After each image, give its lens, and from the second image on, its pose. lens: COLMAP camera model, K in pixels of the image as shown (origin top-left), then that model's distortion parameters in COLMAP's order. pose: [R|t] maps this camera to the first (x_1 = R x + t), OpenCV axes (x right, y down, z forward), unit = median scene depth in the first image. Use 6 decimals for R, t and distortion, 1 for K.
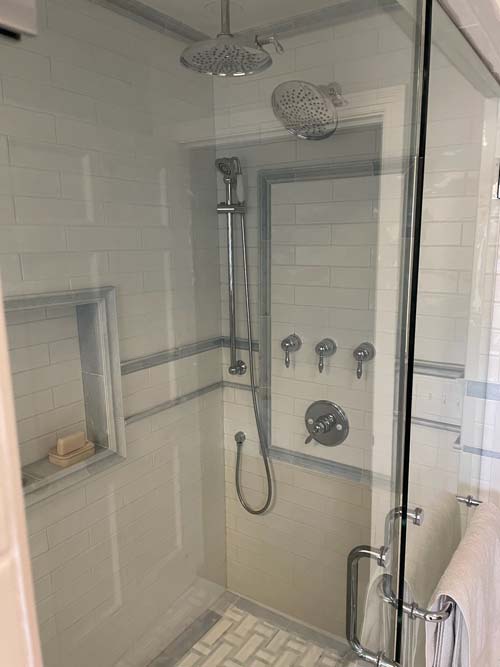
lens RADIAL K [[503.4, 0, 250.5], [0, 503.4, 331.2], [0, 0, 1]] dist [0.075579, -0.088998]
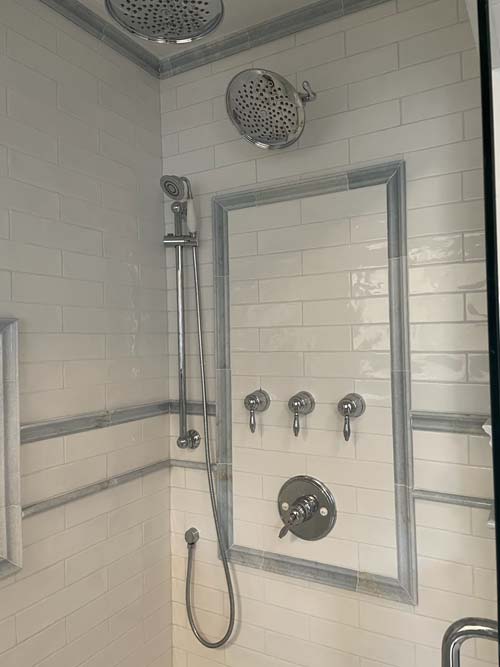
lens RADIAL K [[503.4, 0, 253.2], [0, 503.4, 331.2], [0, 0, 1]] dist [0.075579, -0.088998]
pose [[0.996562, -0.008222, 0.082441, 0.011432], [0.025212, 0.977967, -0.207229, 0.079324], [-0.078921, 0.208595, 0.974813, 0.212573]]
